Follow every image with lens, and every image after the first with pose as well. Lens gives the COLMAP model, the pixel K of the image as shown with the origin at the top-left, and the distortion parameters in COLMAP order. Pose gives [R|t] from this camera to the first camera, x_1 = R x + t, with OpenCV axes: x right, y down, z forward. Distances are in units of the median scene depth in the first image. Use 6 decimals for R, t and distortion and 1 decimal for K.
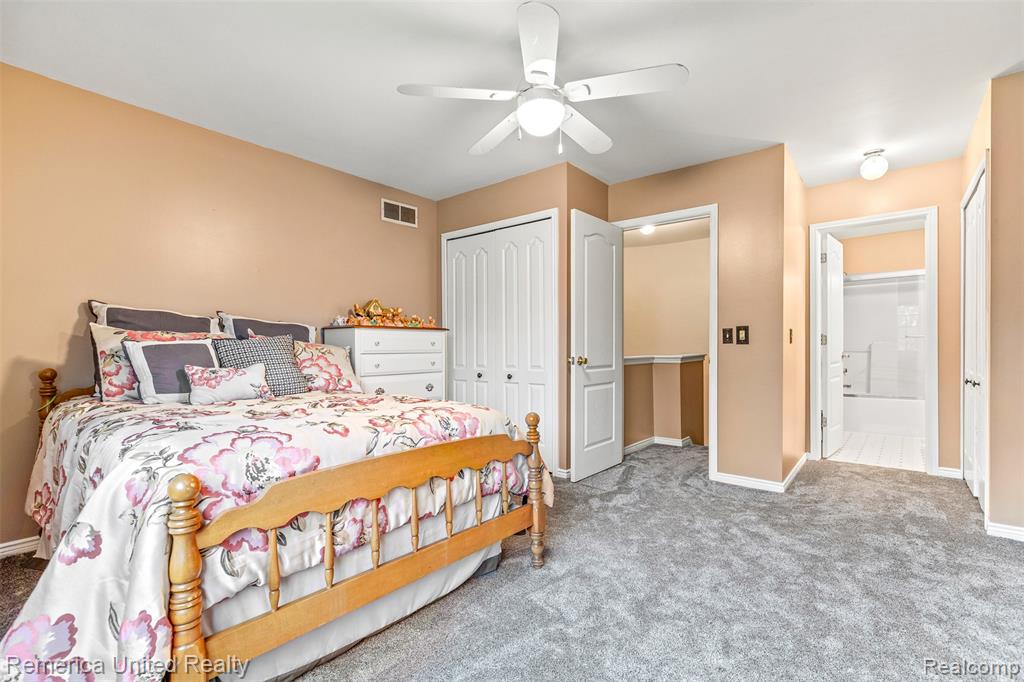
lens RADIAL K [[471.7, 0, 513.5], [0, 471.7, 348.1], [0, 0, 1]] dist [0.011080, -0.000001]
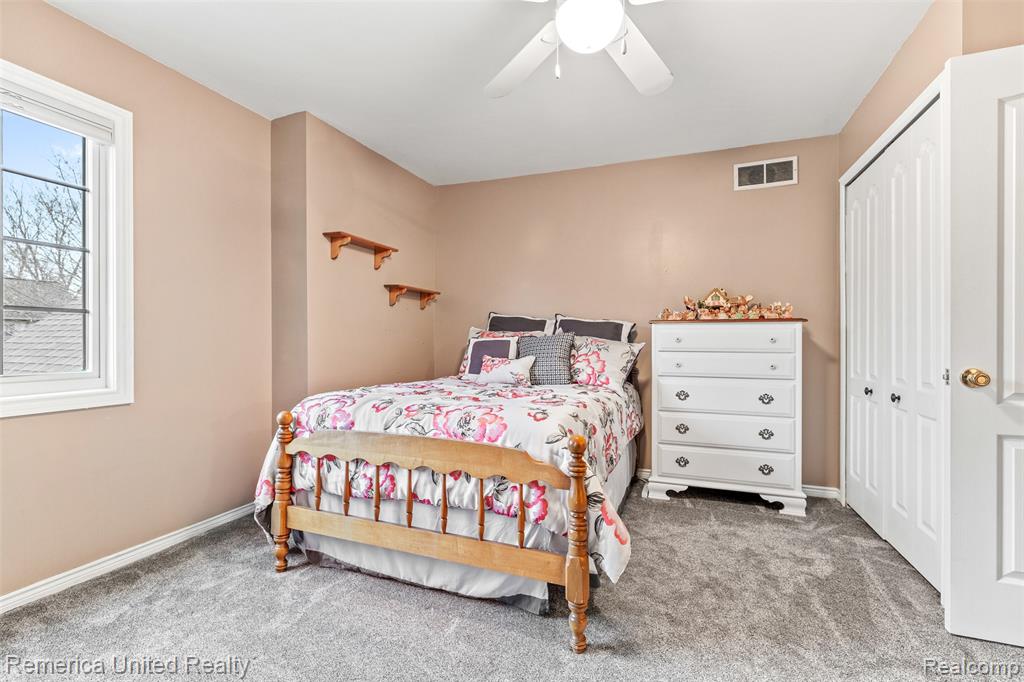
lens RADIAL K [[471.7, 0, 506.9], [0, 471.7, 337.2], [0, 0, 1]] dist [0.011080, -0.000001]
pose [[0.300821, -0.001097, -0.953680, 0.825398], [-0.009477, 0.999947, -0.004139, -0.015327], [0.953633, 0.010283, 0.300795, 0.779188]]
